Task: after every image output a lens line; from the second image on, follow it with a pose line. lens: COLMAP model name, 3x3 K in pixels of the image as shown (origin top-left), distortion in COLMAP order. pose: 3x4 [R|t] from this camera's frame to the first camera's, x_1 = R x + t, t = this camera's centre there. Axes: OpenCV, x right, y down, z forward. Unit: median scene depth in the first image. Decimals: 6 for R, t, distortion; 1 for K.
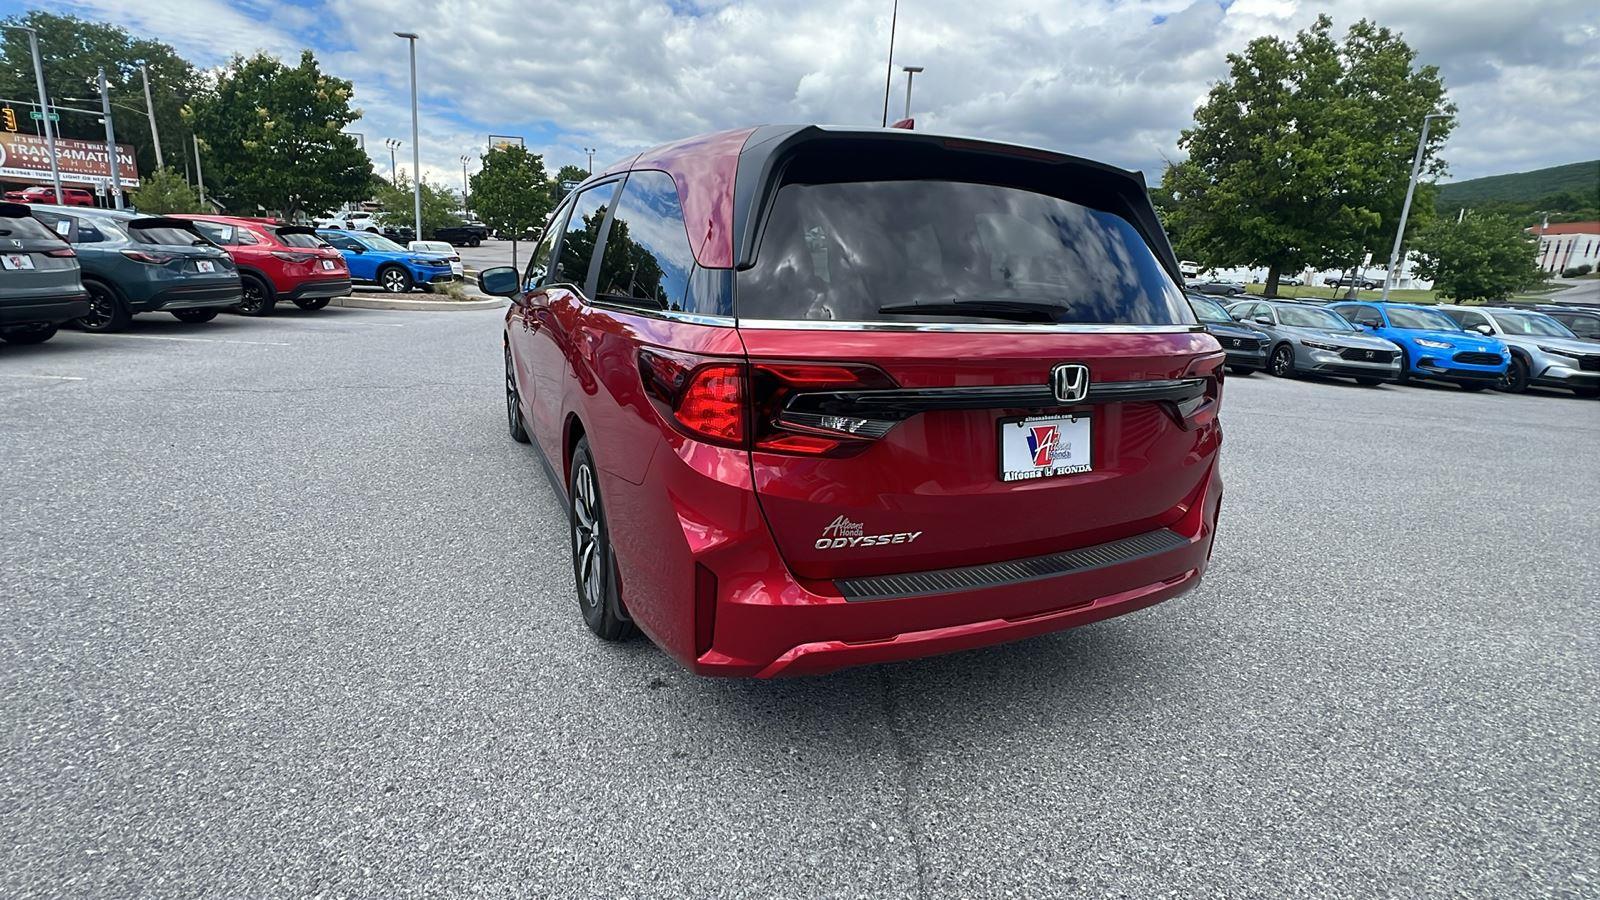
lens RADIAL K [[734.9, 0, 796.0], [0, 734.9, 445.9], [0, 0, 1]] dist [-0.002291, 0.000789]
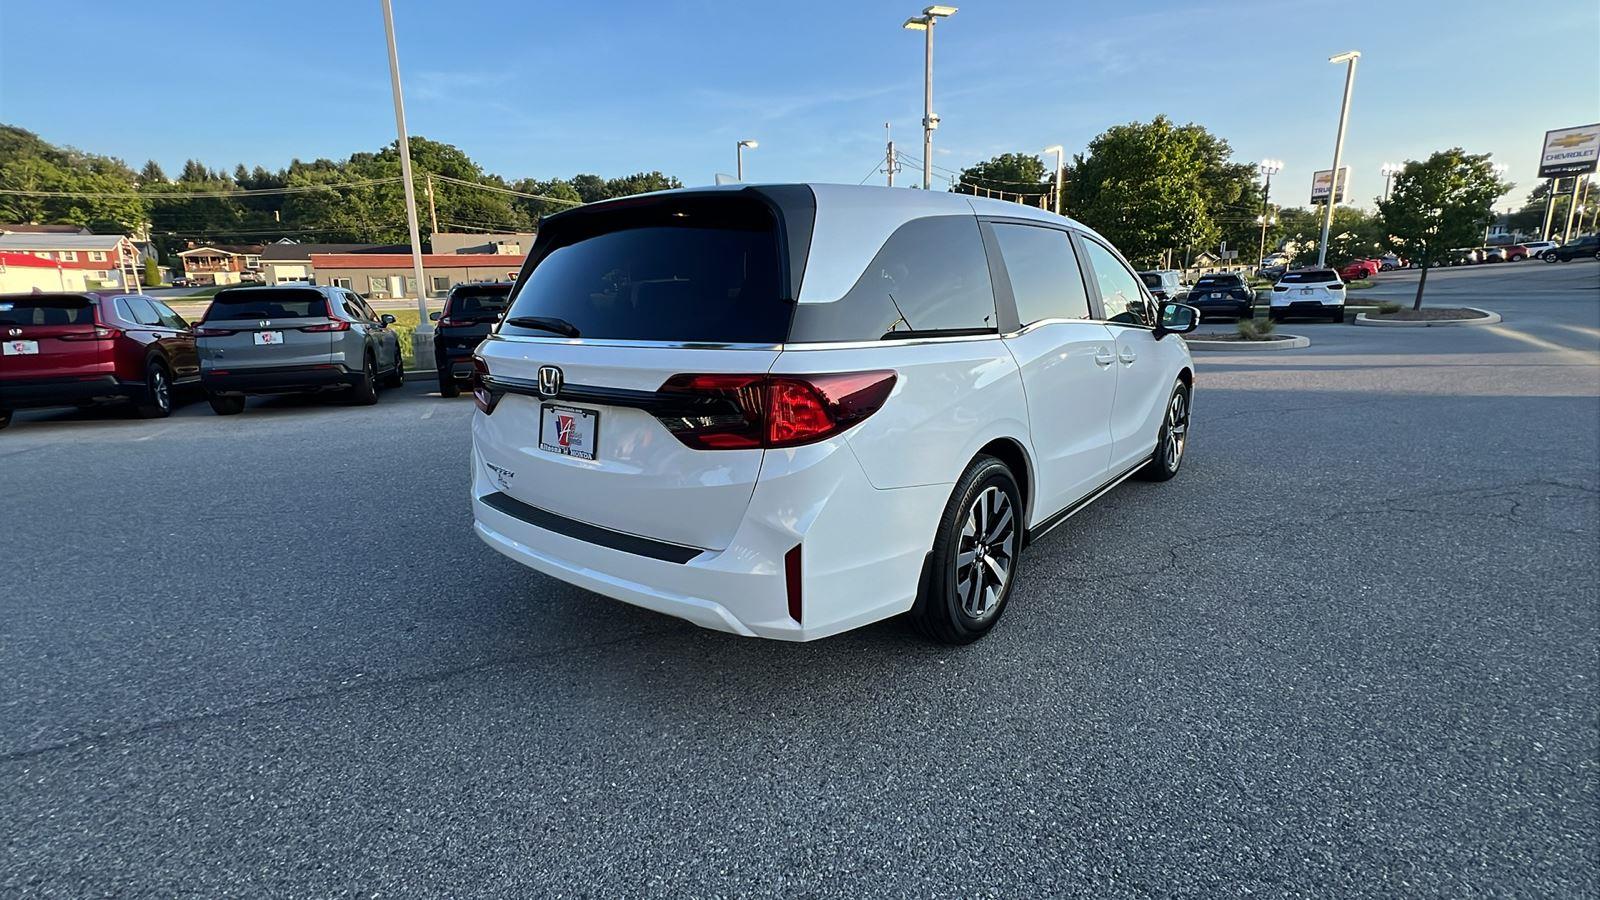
lens RADIAL K [[734.9, 0, 796.0], [0, 734.9, 445.9], [0, 0, 1]] dist [-0.002291, 0.000789]
pose [[0.380646, 0.131007, -0.915394, 1.350579], [-0.182173, 0.981138, 0.064664, -0.153190], [0.906599, 0.142146, 0.397332, 0.884881]]
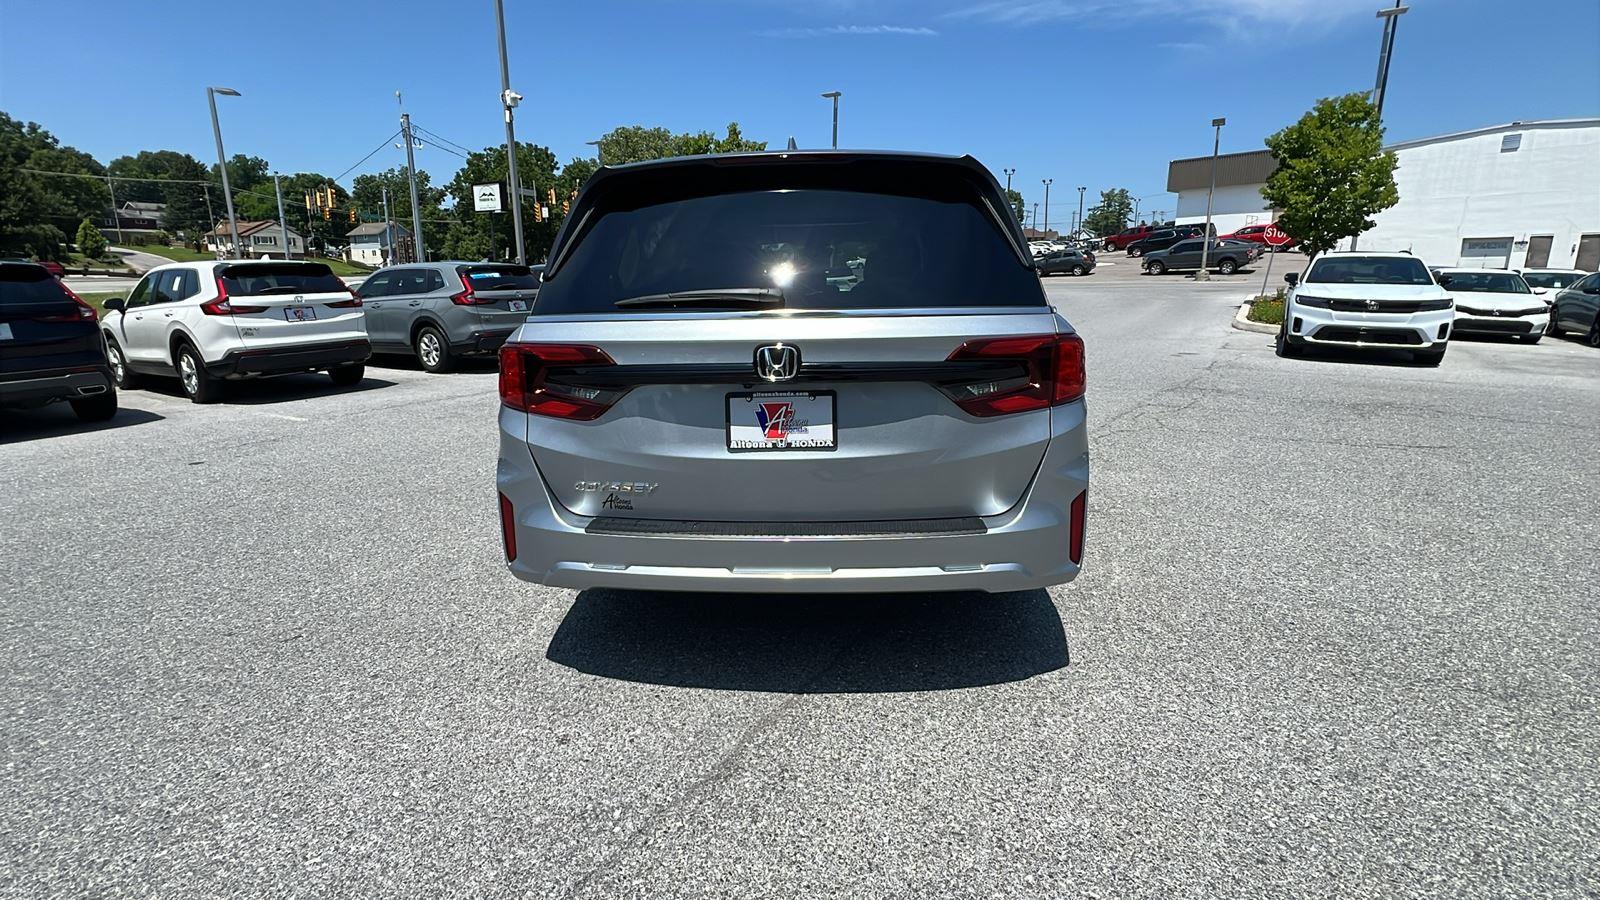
lens RADIAL K [[734.9, 0, 796.0], [0, 734.9, 445.9], [0, 0, 1]] dist [-0.002291, 0.000789]
pose [[0.849830, 0.055162, -0.524163, 0.635750], [-0.068822, 0.997607, -0.006595, -0.001289], [0.522545, 0.041679, 0.851592, 0.185225]]
